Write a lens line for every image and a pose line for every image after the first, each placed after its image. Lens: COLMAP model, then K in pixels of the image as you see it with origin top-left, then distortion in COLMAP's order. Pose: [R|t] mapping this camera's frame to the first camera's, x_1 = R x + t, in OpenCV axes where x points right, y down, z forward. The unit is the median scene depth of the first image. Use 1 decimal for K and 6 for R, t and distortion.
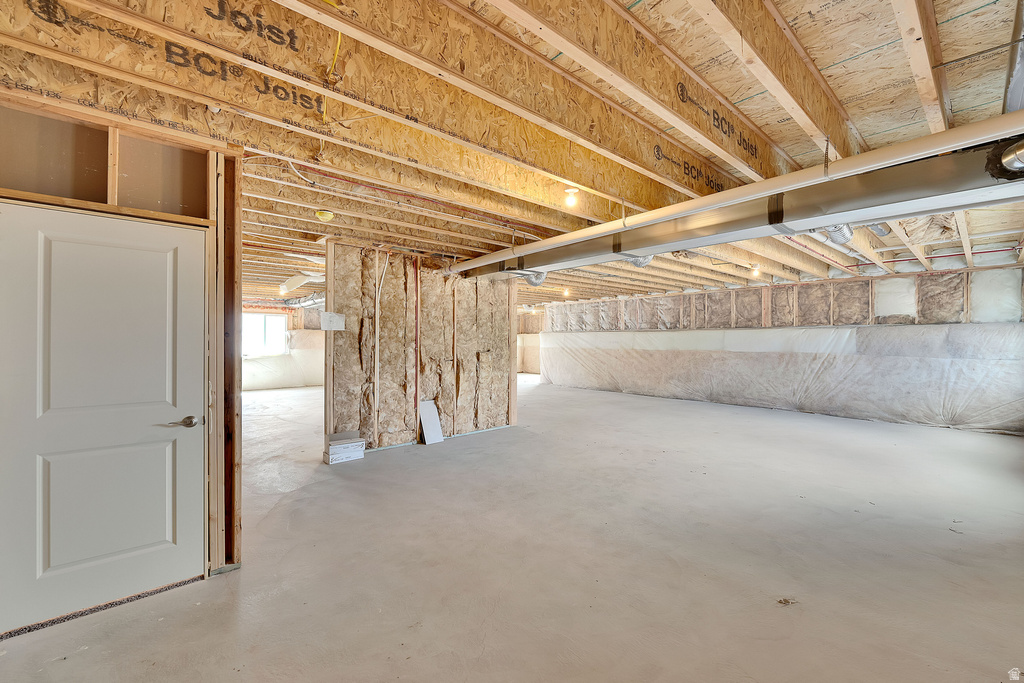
lens RADIAL K [[430.4, 0, 512.0], [0, 430.4, 341.5], [0, 0, 1]] dist [-0.009262, 0.000059]
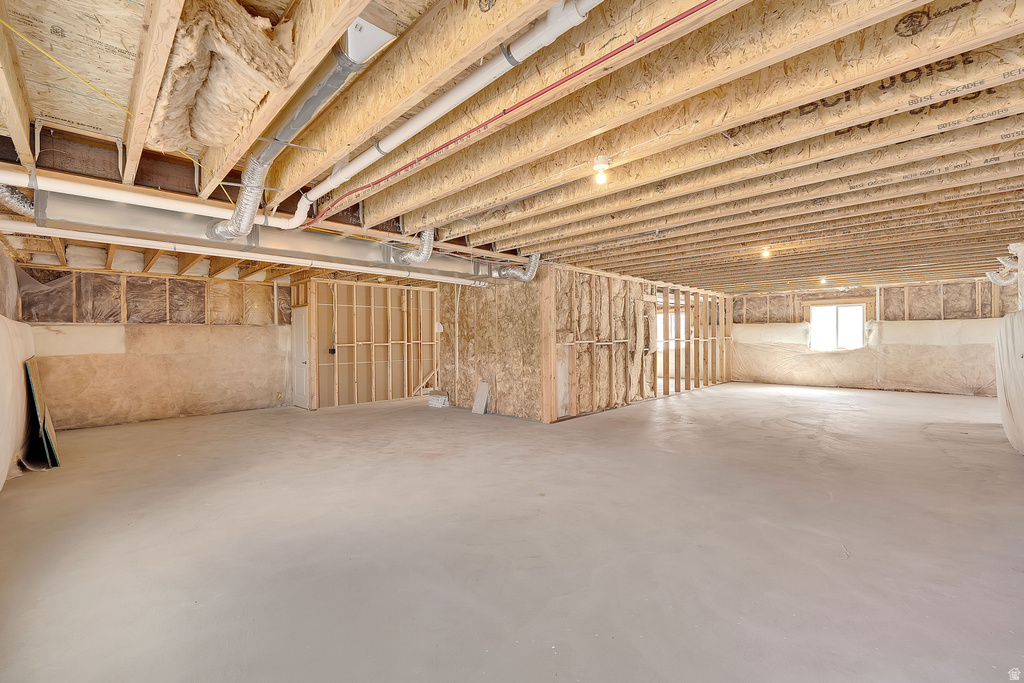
lens RADIAL K [[430.4, 0, 512.0], [0, 430.4, 341.5], [0, 0, 1]] dist [-0.009262, 0.000059]
pose [[0.056309, 0.005121, -0.998400, 1.114606], [0.008614, 0.999947, 0.005615, 0.003589], [0.998376, -0.008916, 0.056262, 0.986072]]
